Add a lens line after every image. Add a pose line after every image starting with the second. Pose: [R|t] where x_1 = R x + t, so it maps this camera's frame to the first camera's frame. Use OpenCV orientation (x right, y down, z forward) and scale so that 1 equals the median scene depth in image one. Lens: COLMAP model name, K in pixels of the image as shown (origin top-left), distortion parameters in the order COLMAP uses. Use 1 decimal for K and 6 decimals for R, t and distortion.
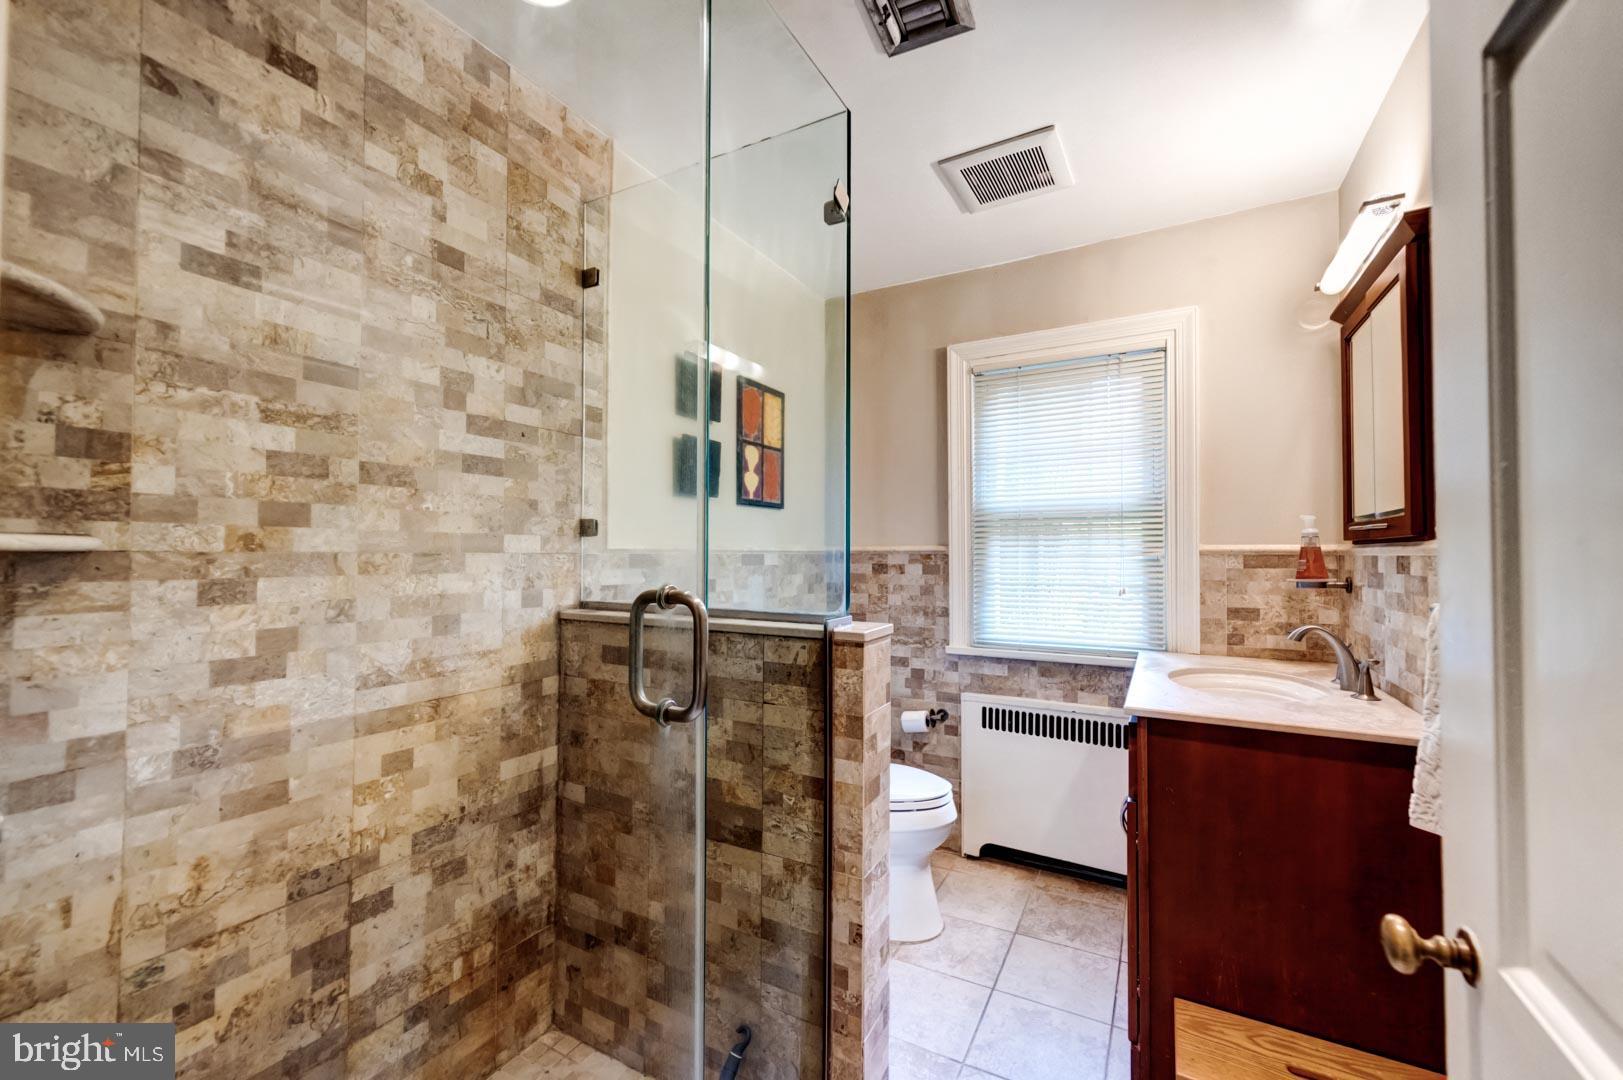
lens RADIAL K [[671.5, 0, 802.0], [0, 671.5, 541.8], [0, 0, 1]] dist [0.002481, -0.000018]
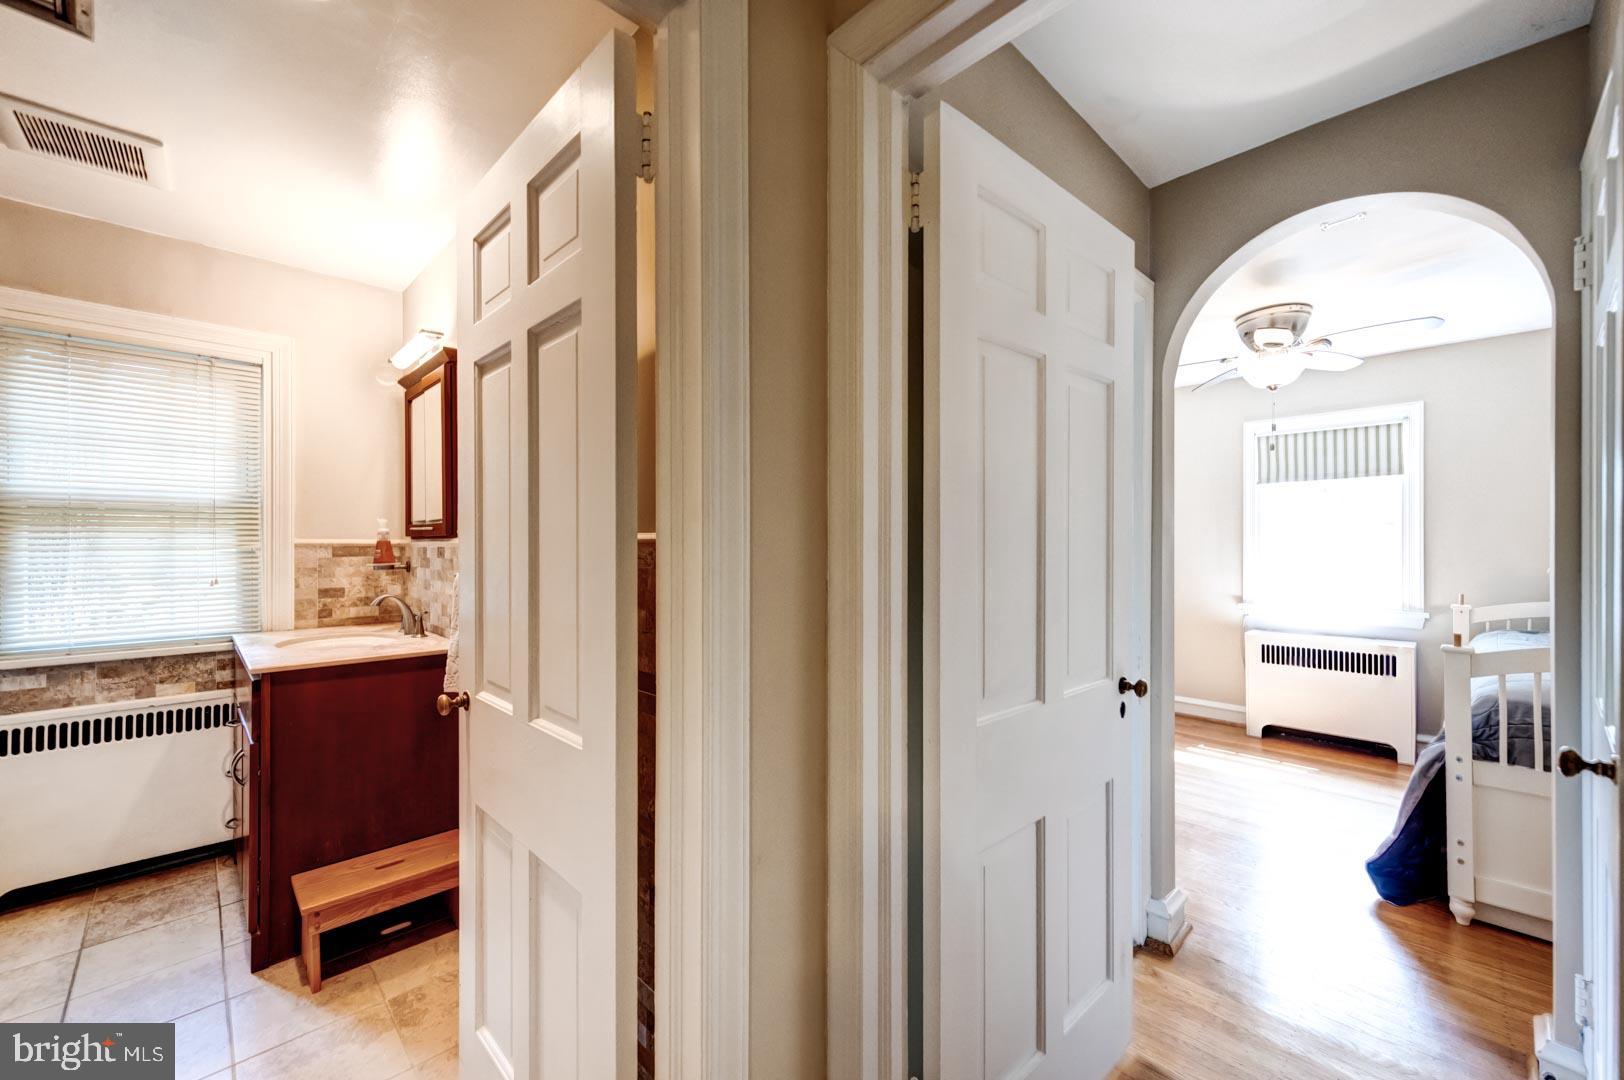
lens RADIAL K [[624.6, 0, 804.9], [0, 624.6, 545.0], [0, 0, 1]] dist [0.002409, -0.000788]
pose [[0.301771, -0.000889, 0.953380, -0.222279], [-0.014484, 0.999880, 0.005517, -0.004088], [-0.953270, -0.015474, 0.301722, -0.233810]]
